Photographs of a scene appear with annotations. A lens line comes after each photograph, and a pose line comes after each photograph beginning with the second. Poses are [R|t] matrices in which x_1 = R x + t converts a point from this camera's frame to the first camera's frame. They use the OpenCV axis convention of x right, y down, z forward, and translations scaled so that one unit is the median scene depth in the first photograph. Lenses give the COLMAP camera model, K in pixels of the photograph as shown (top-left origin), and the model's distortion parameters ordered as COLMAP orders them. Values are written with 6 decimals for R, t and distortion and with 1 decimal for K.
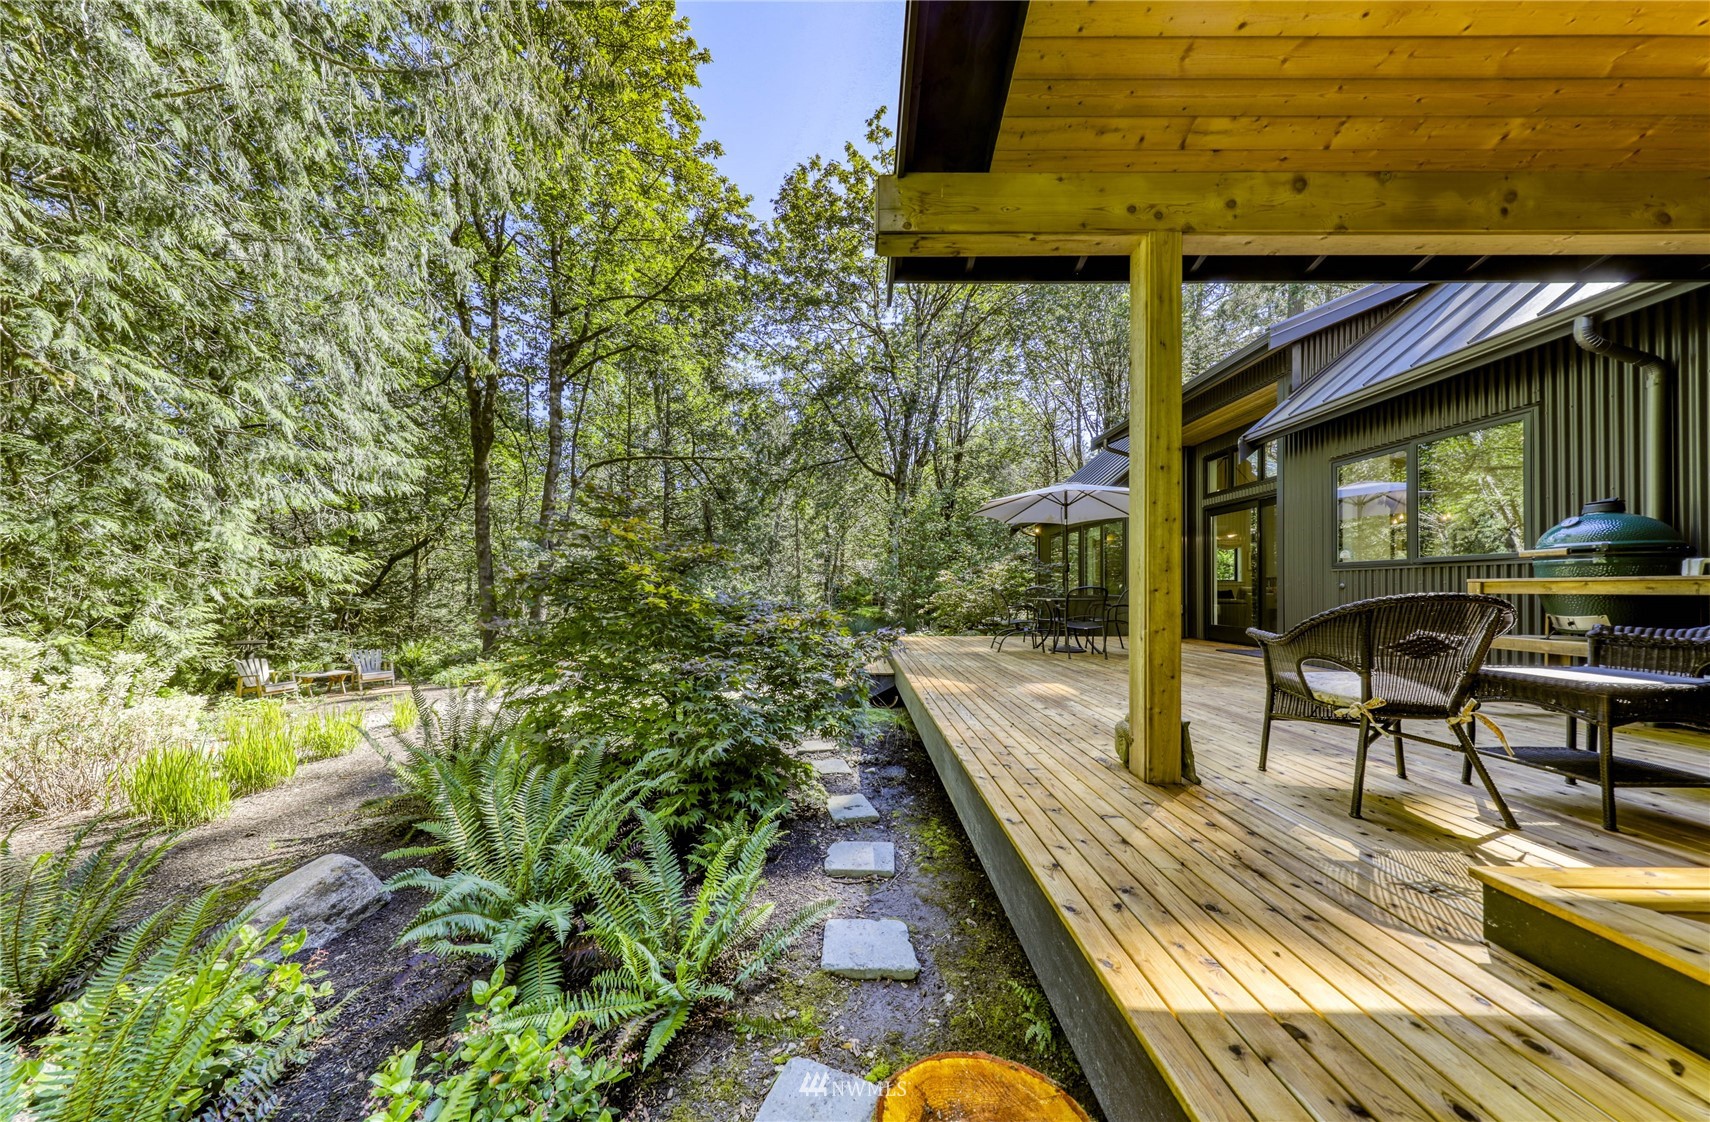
lens RADIAL K [[528.5, 0, 853.6], [0, 528.5, 605.2], [0, 0, 1]] dist [-0.000241, -0.000019]
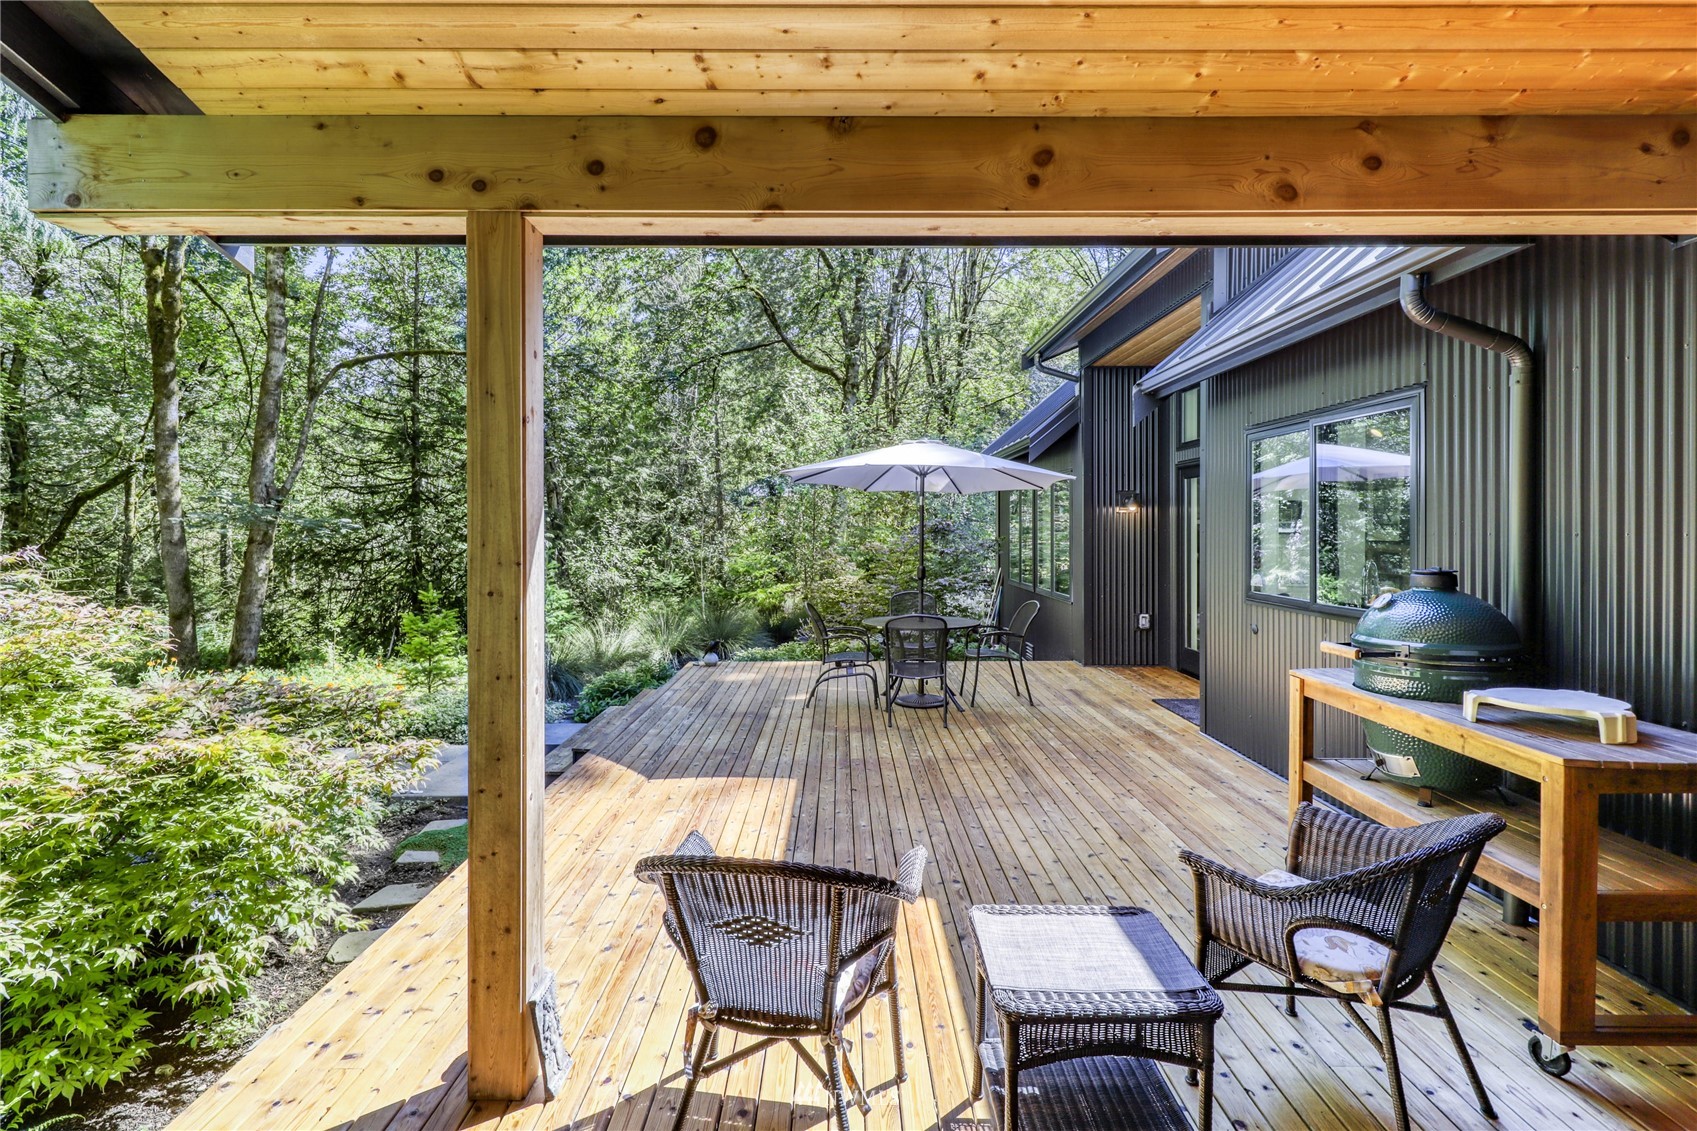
lens RADIAL K [[810.5, 0, 846.5], [0, 810.5, 559.1], [0, 0, 1]] dist [-0.000095, -0.000041]
pose [[0.999998, -0.000662, 0.001691, 0.721384], [0.000645, 0.999952, 0.009793, -0.220779], [-0.001698, -0.009792, 0.999951, 0.029387]]
